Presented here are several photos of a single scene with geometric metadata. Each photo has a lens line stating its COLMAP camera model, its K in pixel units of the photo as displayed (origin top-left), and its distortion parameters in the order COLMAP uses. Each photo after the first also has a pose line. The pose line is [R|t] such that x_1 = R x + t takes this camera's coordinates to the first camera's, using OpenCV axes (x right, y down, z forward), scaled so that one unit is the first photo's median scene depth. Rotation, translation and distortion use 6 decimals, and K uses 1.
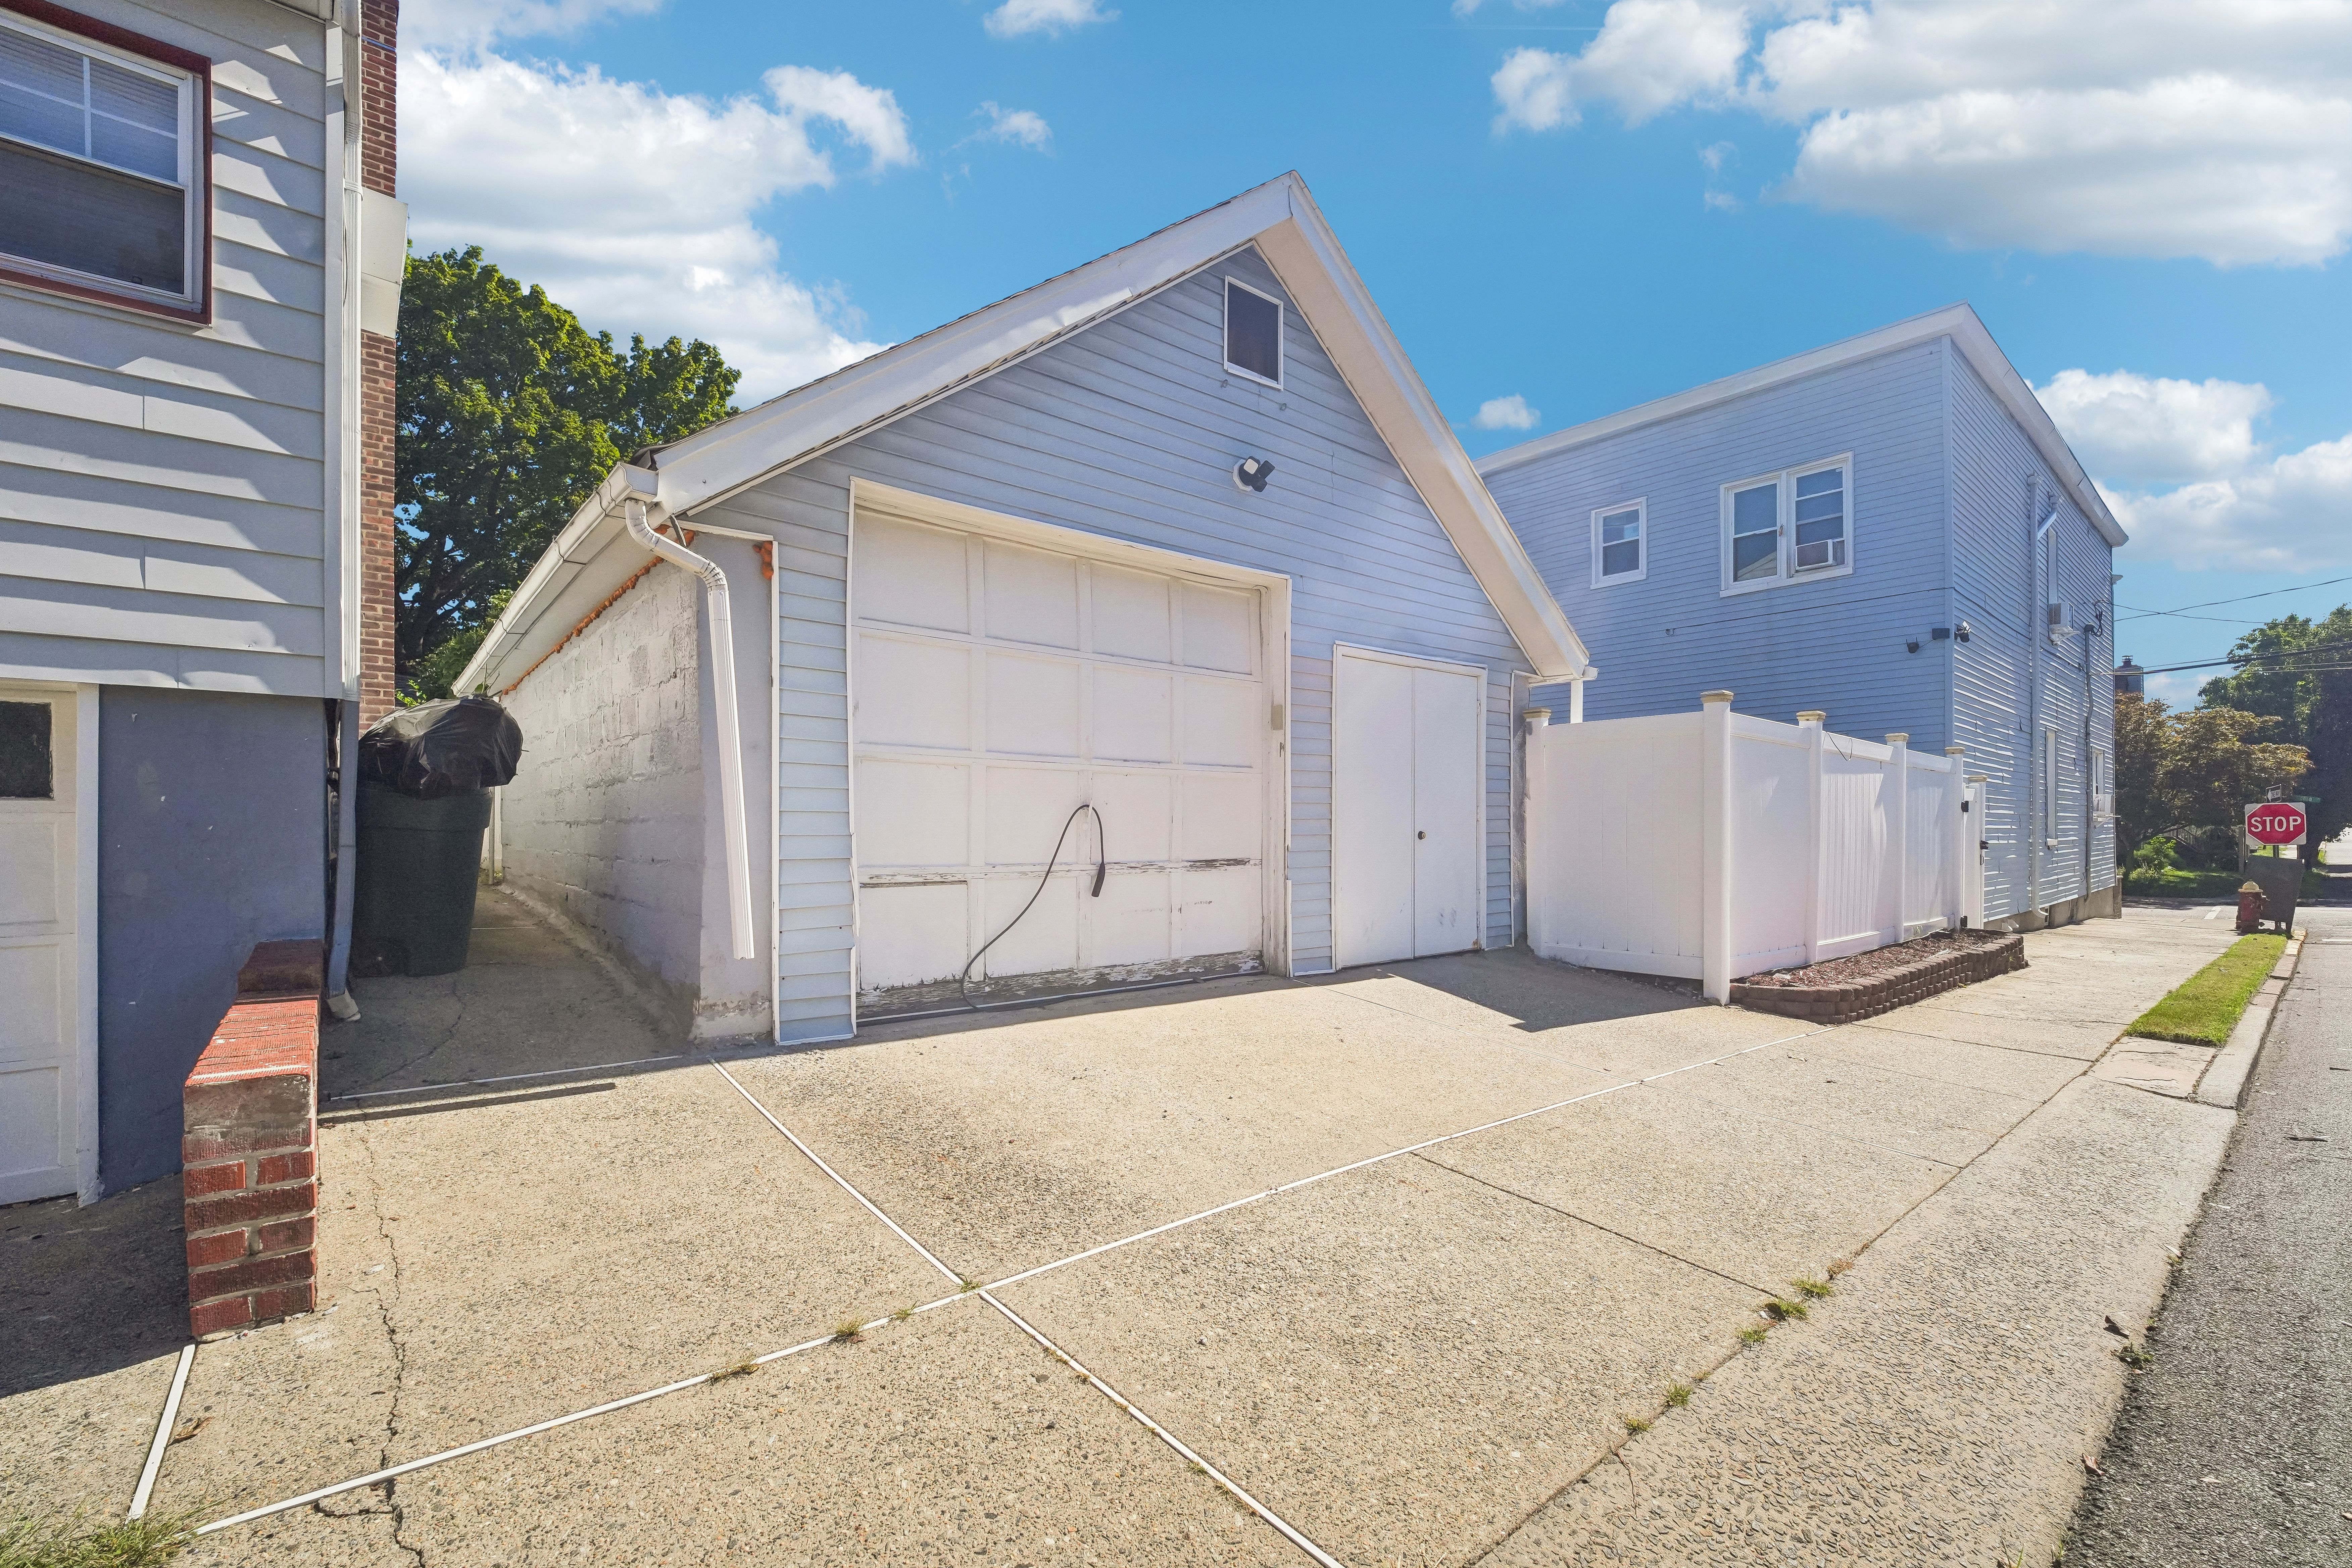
lens RADIAL K [[995.5, 0, 1176.4], [0, 995.5, 732.3], [0, 0, 1]] dist [-0.014162, -0.000506]
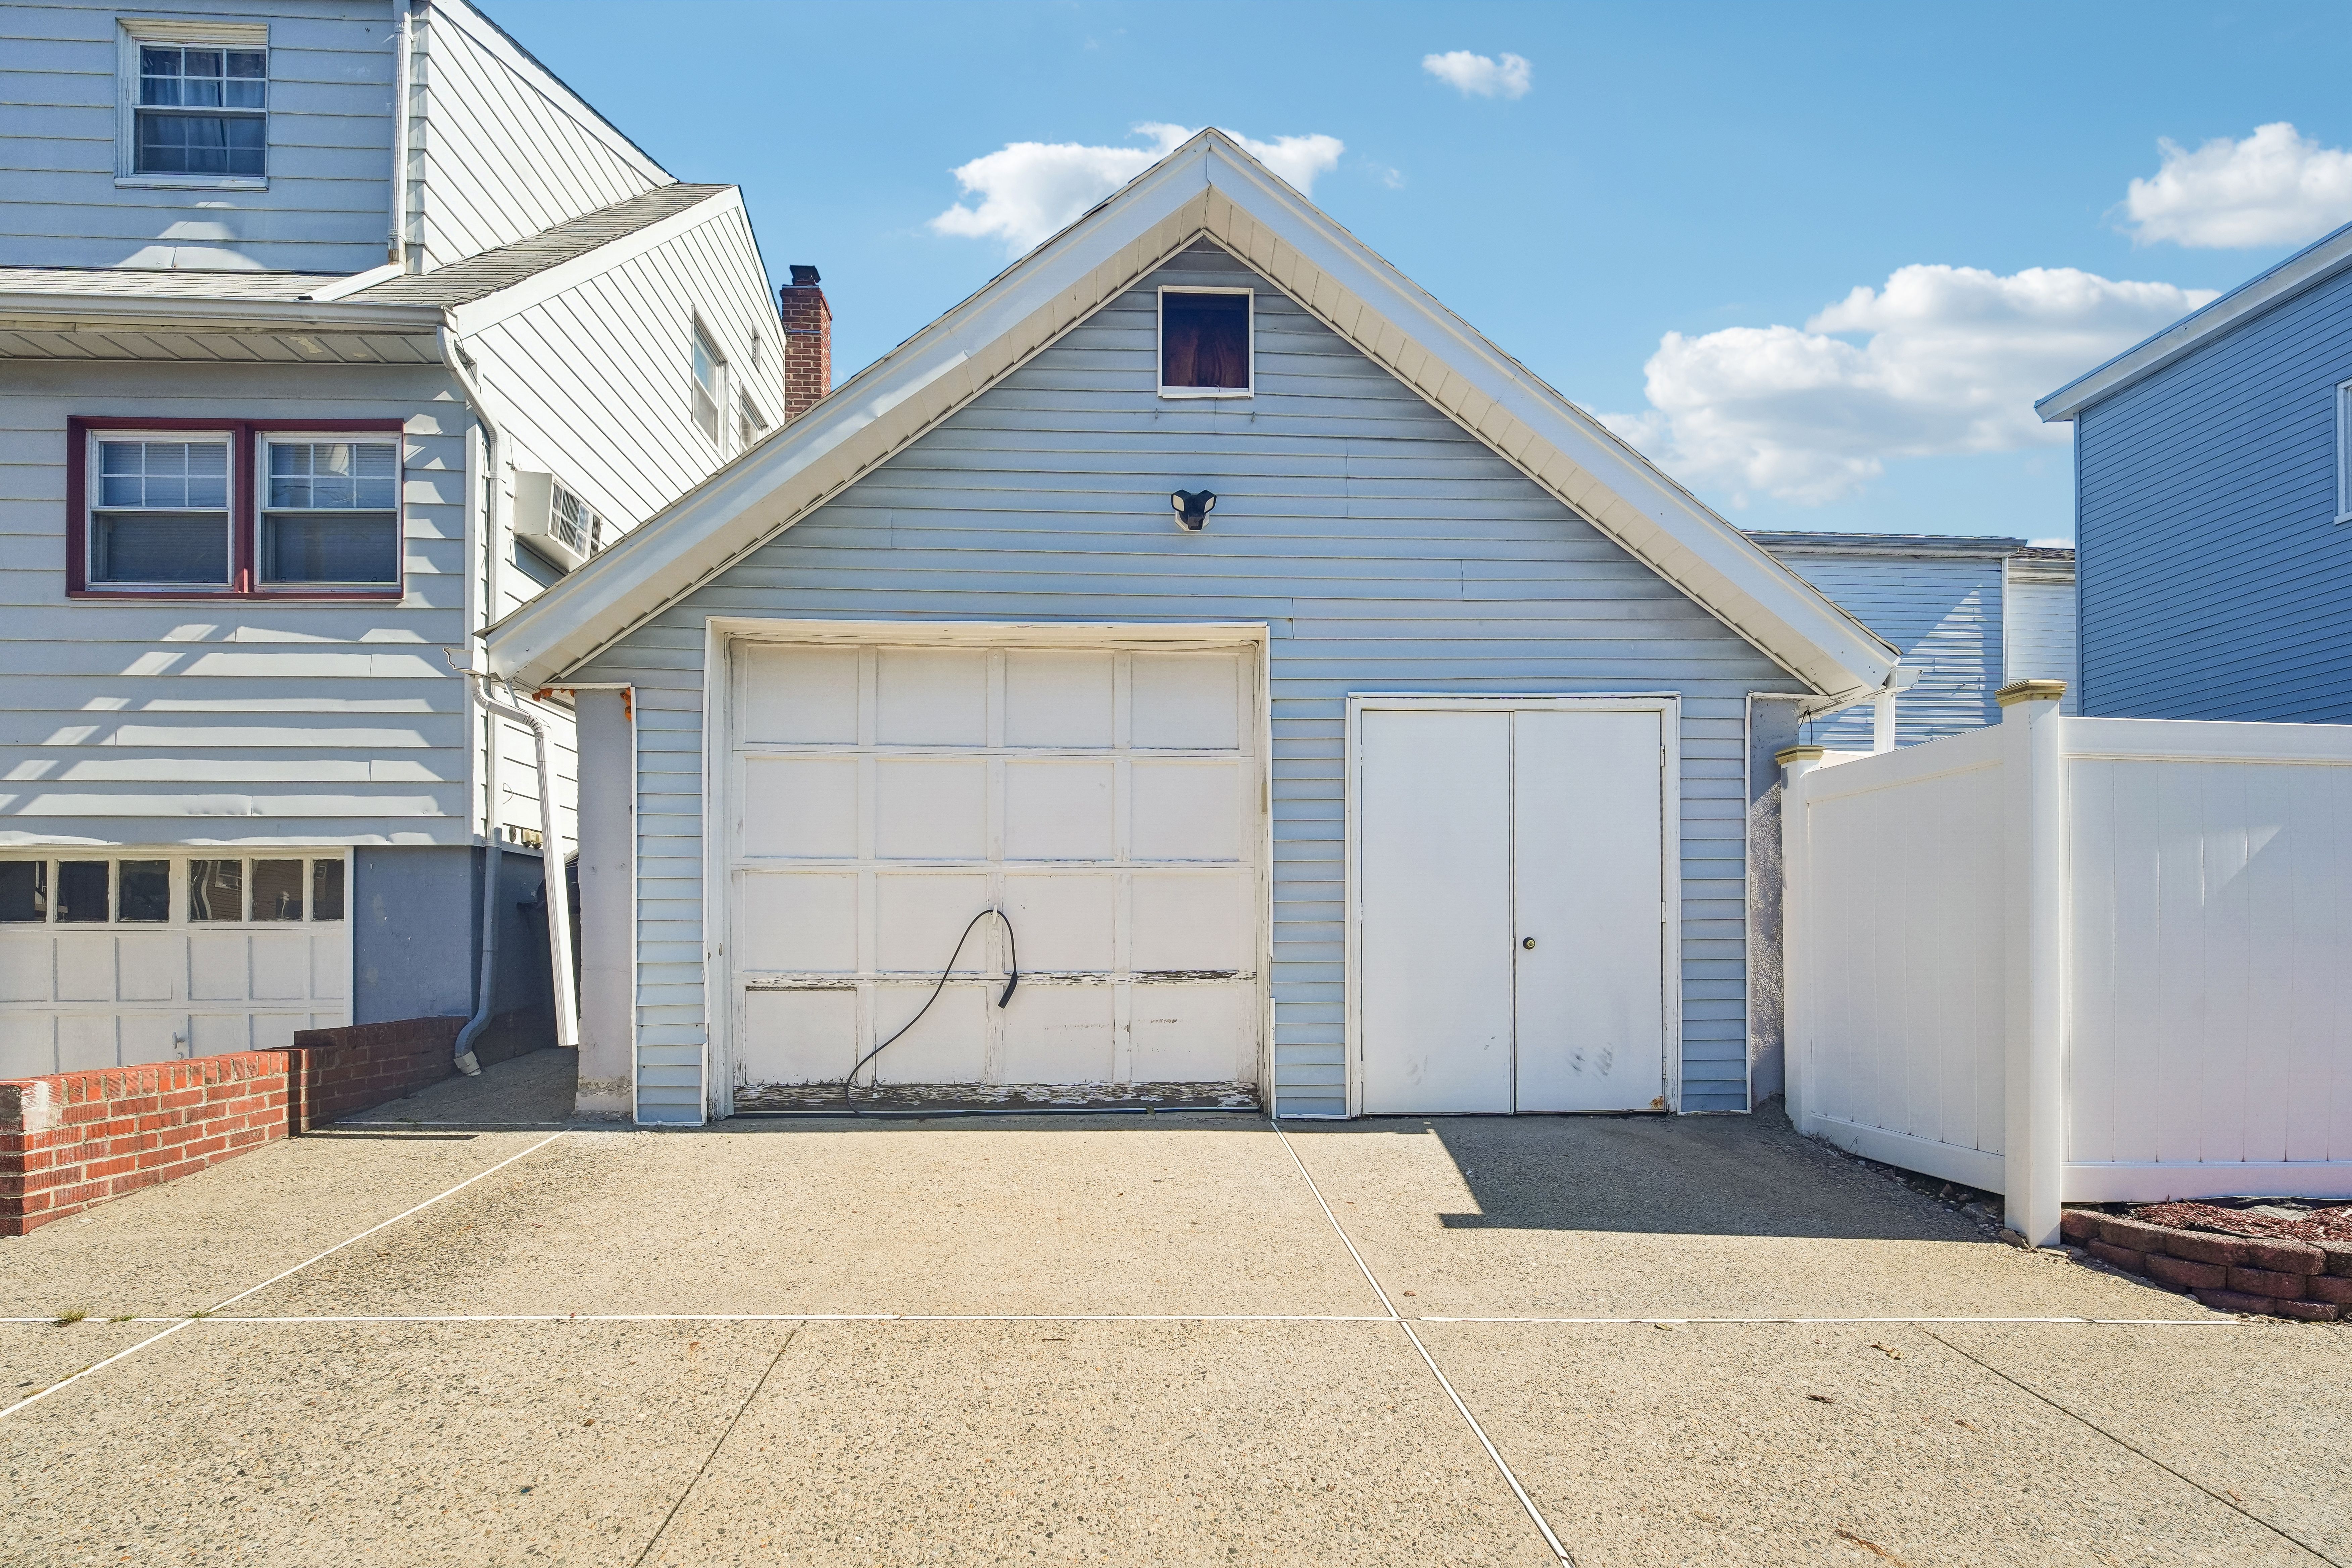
lens RADIAL K [[1056.9, 0, 1175.9], [0, 1056.9, 847.1], [0, 0, 1]] dist [-0.014565, -0.001029]
pose [[0.801861, -0.056665, -0.594817, 0.669050], [0.060448, 0.998079, -0.013593, 0.039171], [0.594445, -0.025056, 0.803746, 0.317077]]
